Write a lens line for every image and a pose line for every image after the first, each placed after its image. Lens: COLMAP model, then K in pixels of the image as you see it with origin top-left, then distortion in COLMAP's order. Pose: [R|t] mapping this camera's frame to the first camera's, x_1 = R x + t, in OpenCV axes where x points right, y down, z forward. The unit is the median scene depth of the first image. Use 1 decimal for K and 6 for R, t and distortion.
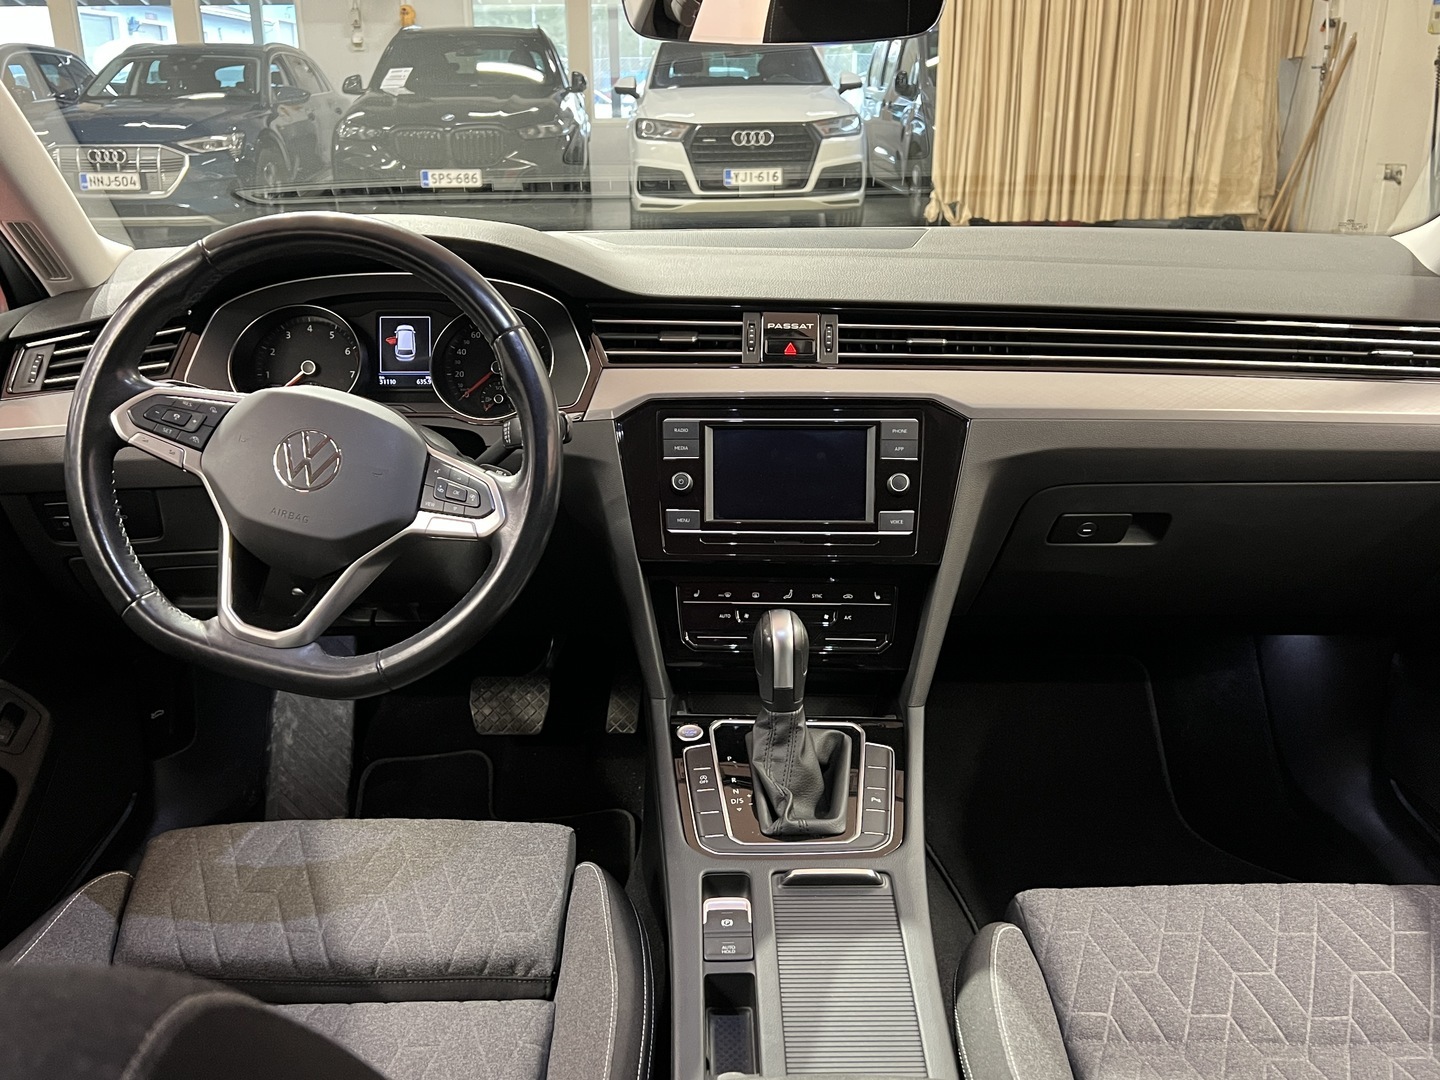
lens RADIAL K [[1365.9, 0, 719.6], [0, 1365.9, 526.5], [0, 0, 1]] dist [0.039754, 0.000000]
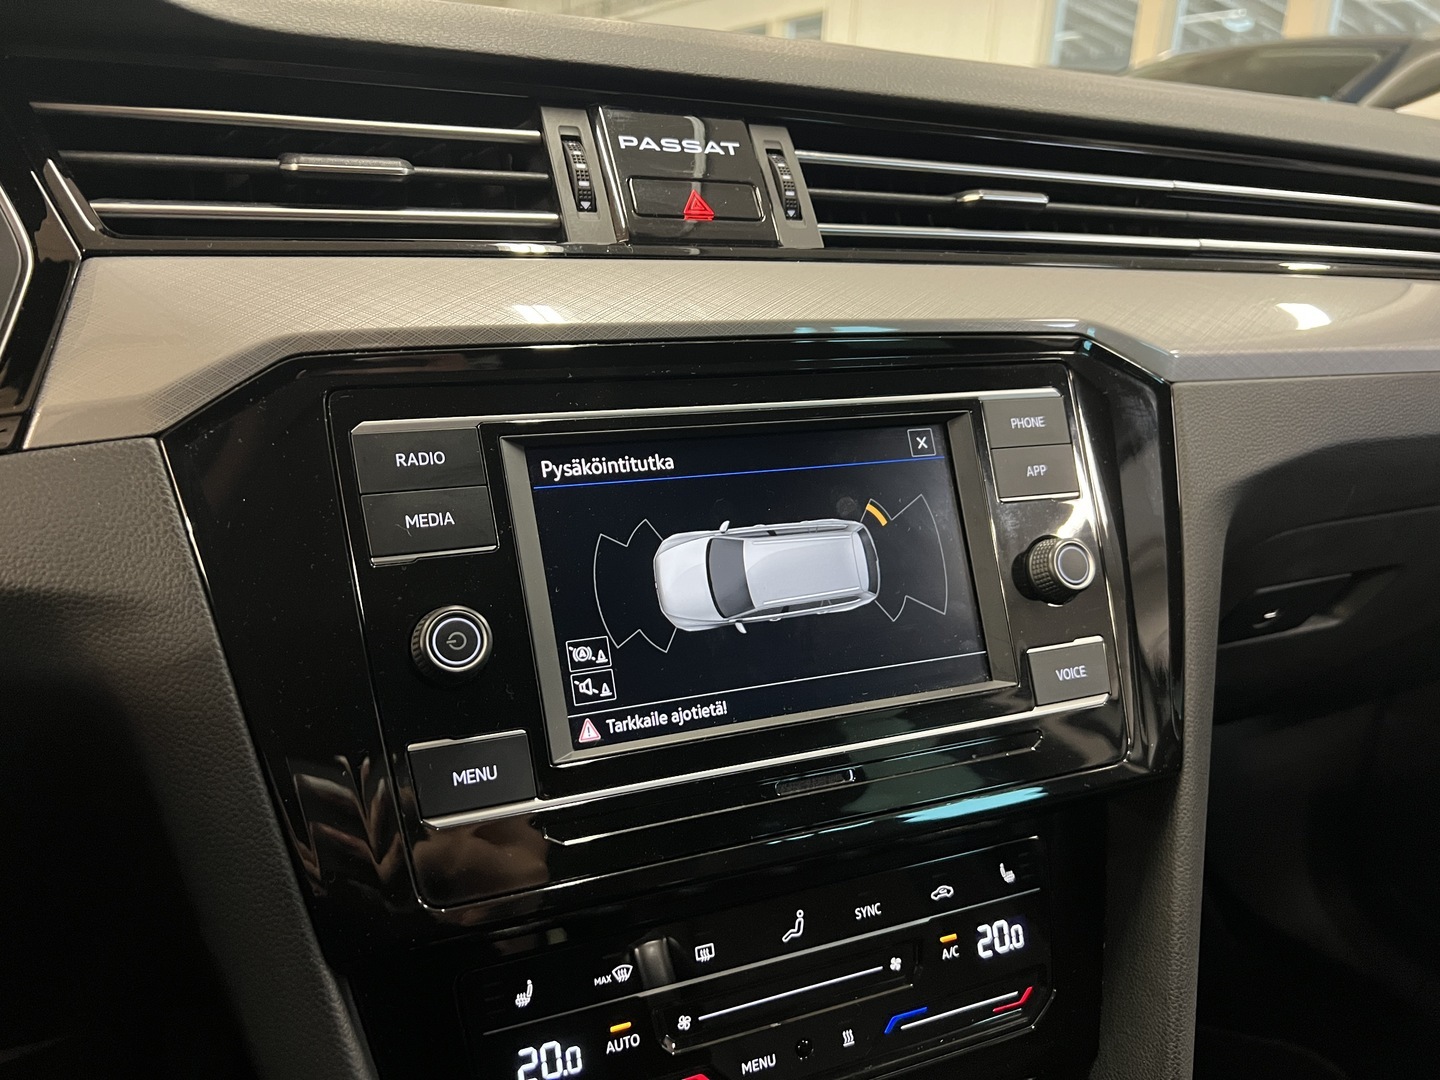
lens RADIAL K [[1066.7, 0, 705.2], [0, 1066.7, 550.8], [0, 0, 1]] dist [0.005241, -0.026402]
pose [[0.897544, -0.098852, 0.429700, -0.073014], [0.096859, 0.994943, 0.026568, -0.051335], [-0.430154, 0.017775, 0.902581, 0.773490]]
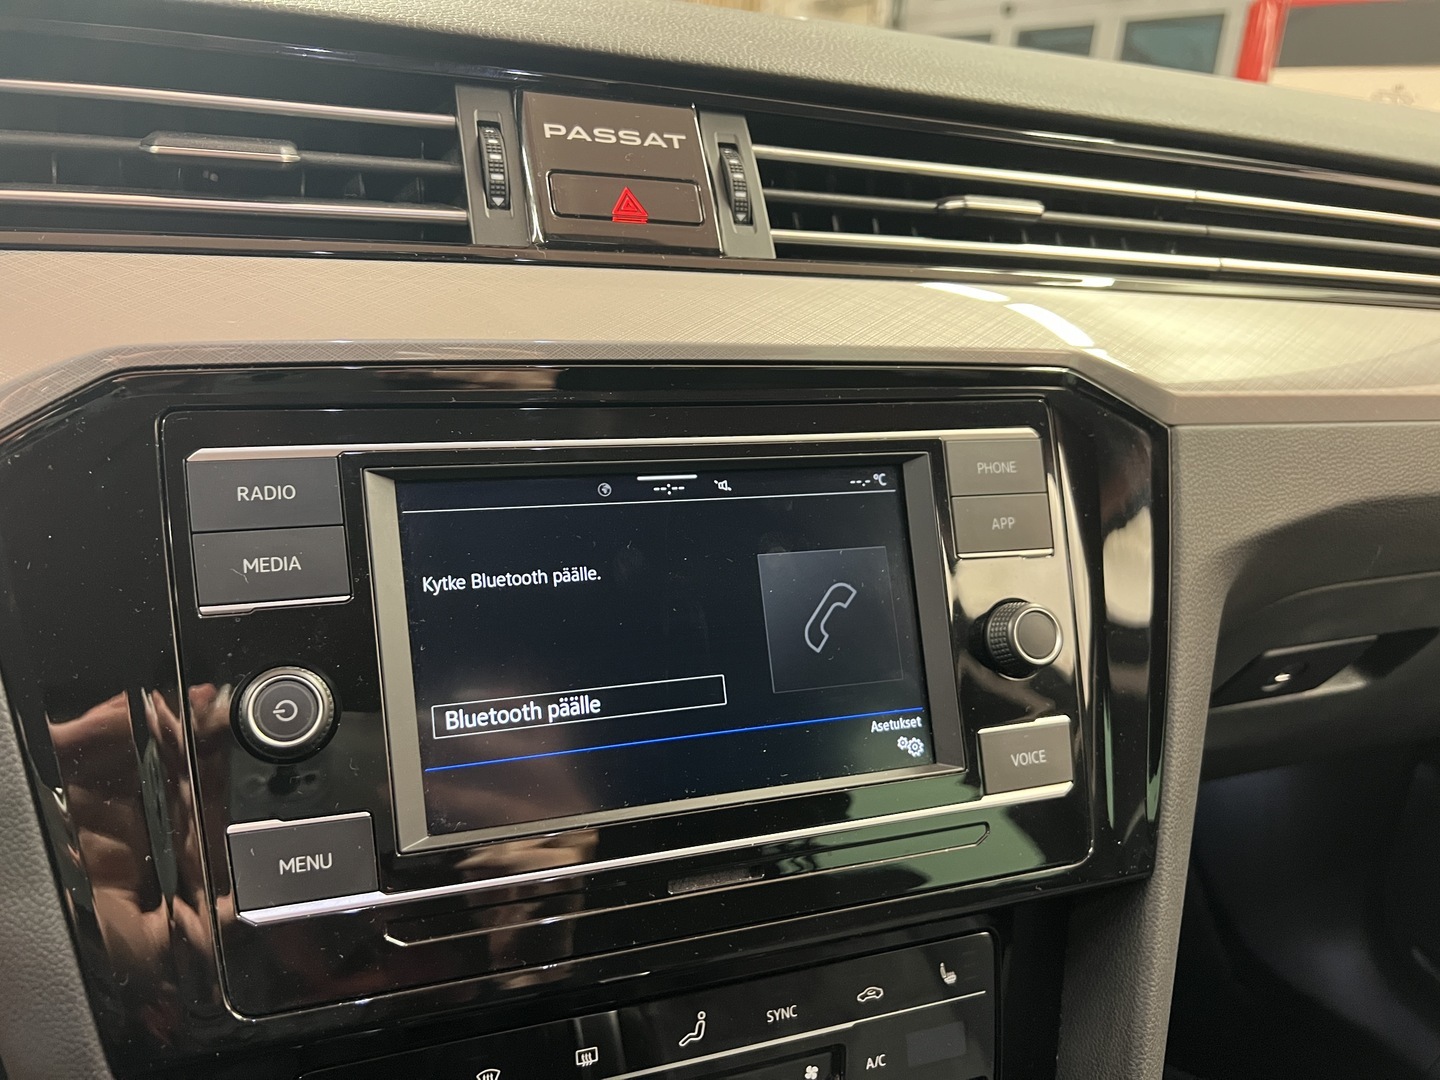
lens RADIAL K [[1066.7, 0, 708.6], [0, 1066.7, 549.4], [0, 0, 1]] dist [0.005241, -0.026402]
pose [[0.916340, -0.064124, 0.395233, -0.031707], [0.051132, 0.997751, 0.043330, -0.064621], [-0.397122, -0.019496, 0.917559, 0.790258]]
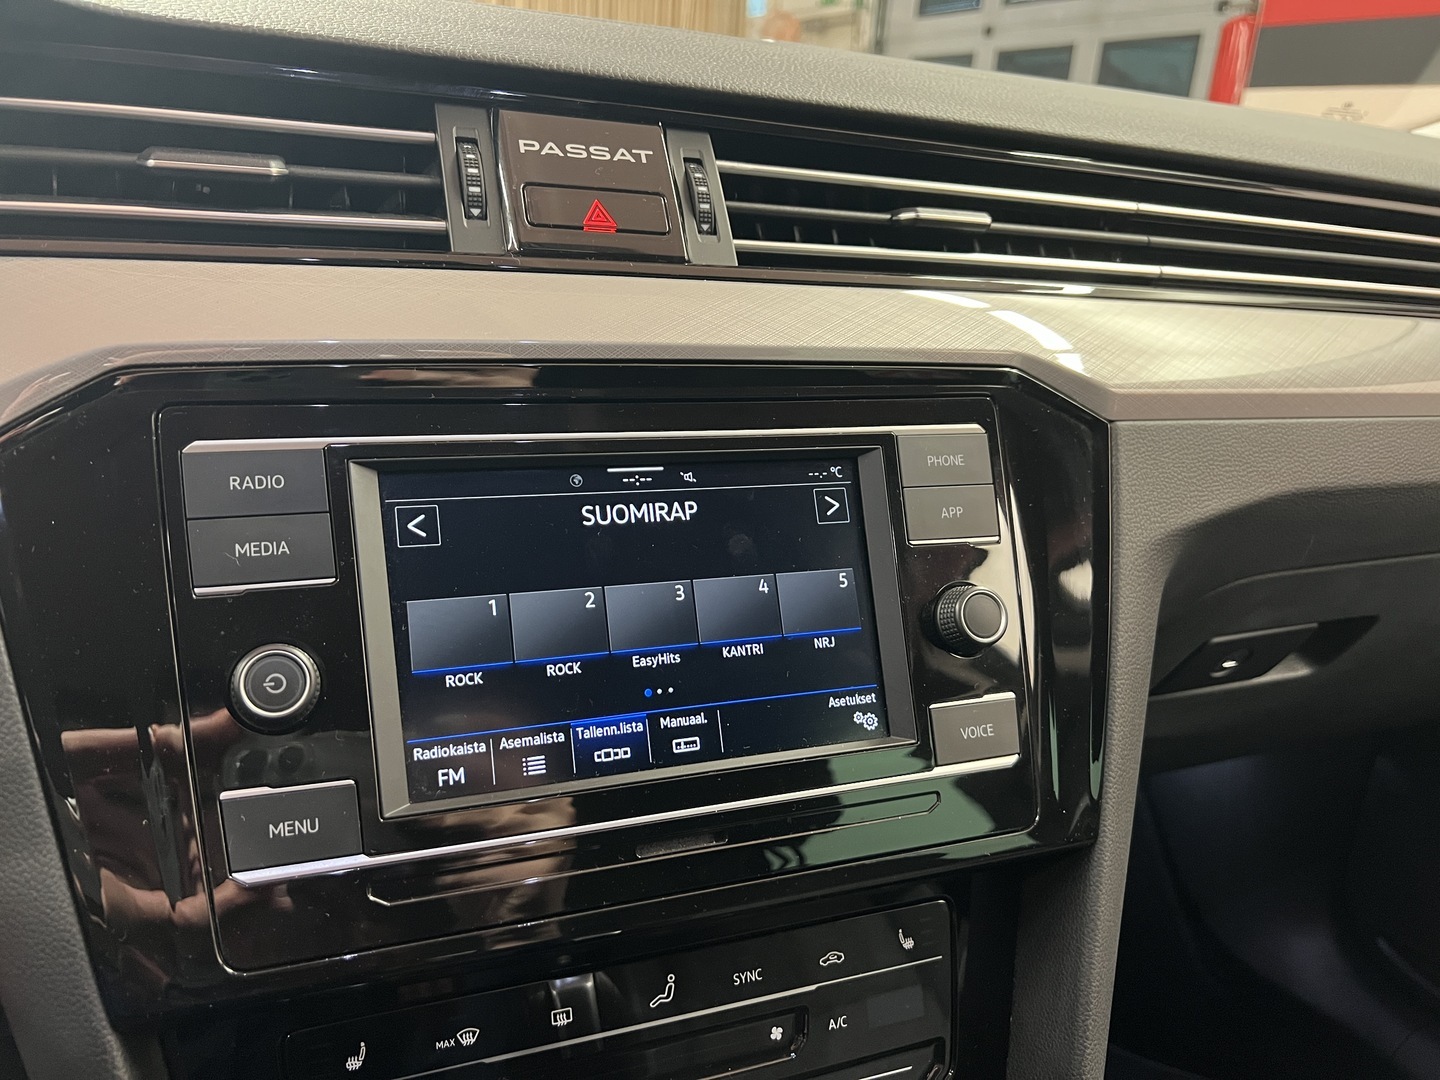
lens RADIAL K [[1066.7, 0, 719.9], [0, 1066.7, 545.5], [0, 0, 1]] dist [0.005241, -0.026402]
pose [[0.907792, -0.063312, 0.414614, -0.033112], [0.057296, 0.997994, 0.026944, -0.058649], [-0.415488, -0.000704, 0.909599, 0.774020]]
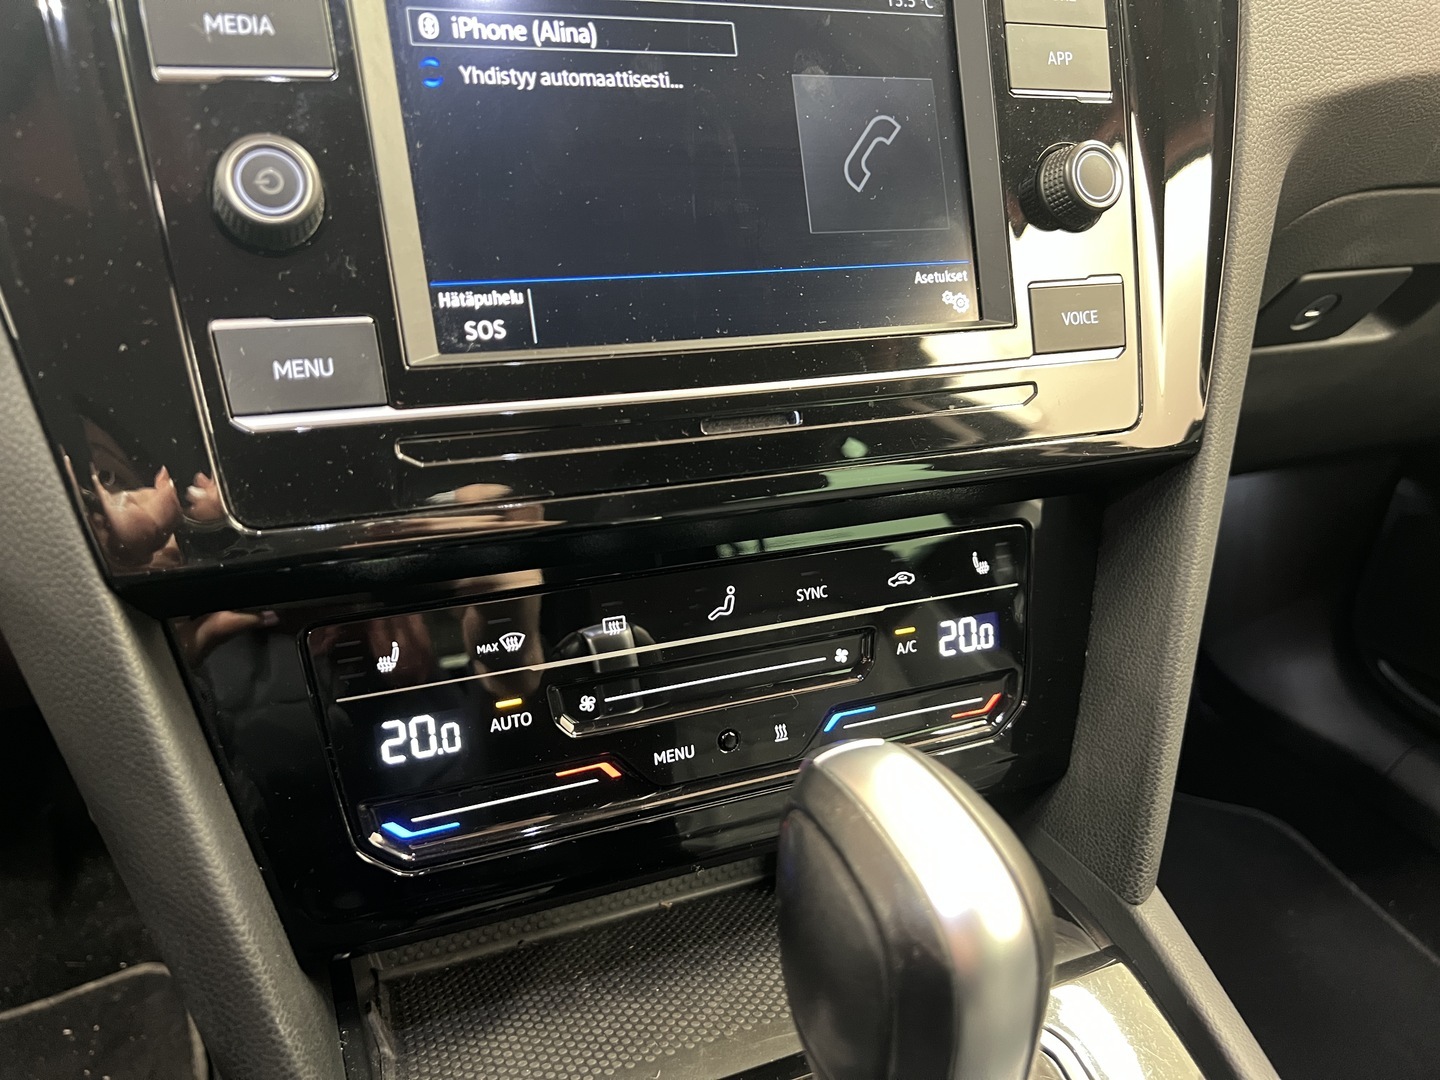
lens RADIAL K [[1066.7, 0, 703.0], [0, 1066.7, 538.9], [0, 0, 1]] dist [0.005241, -0.026402]
pose [[0.900909, -0.141524, 0.410285, -0.042170], [0.060244, 0.976967, 0.204711, -0.008814], [-0.429807, -0.159709, 0.888684, 0.810207]]
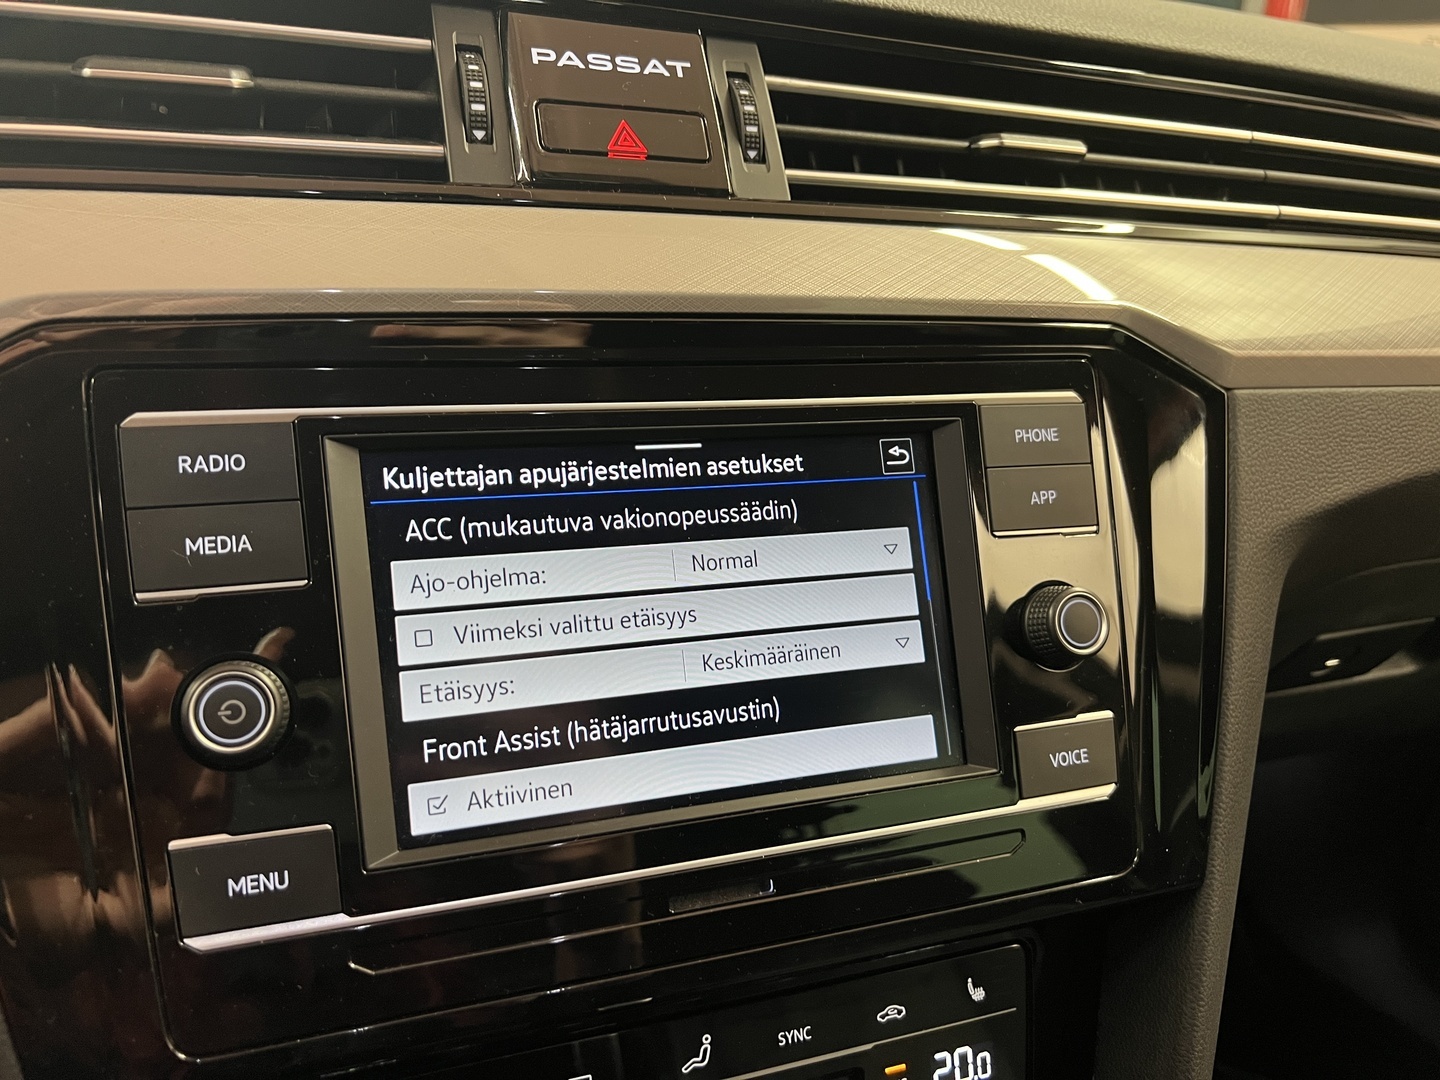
lens RADIAL K [[1066.7, 0, 709.0], [0, 1066.7, 550.8], [0, 0, 1]] dist [0.005241, -0.026402]
pose [[0.919700, -0.074502, 0.385488, -0.021565], [0.050028, 0.996065, 0.073150, -0.065152], [-0.389421, -0.047991, 0.919809, 0.812262]]
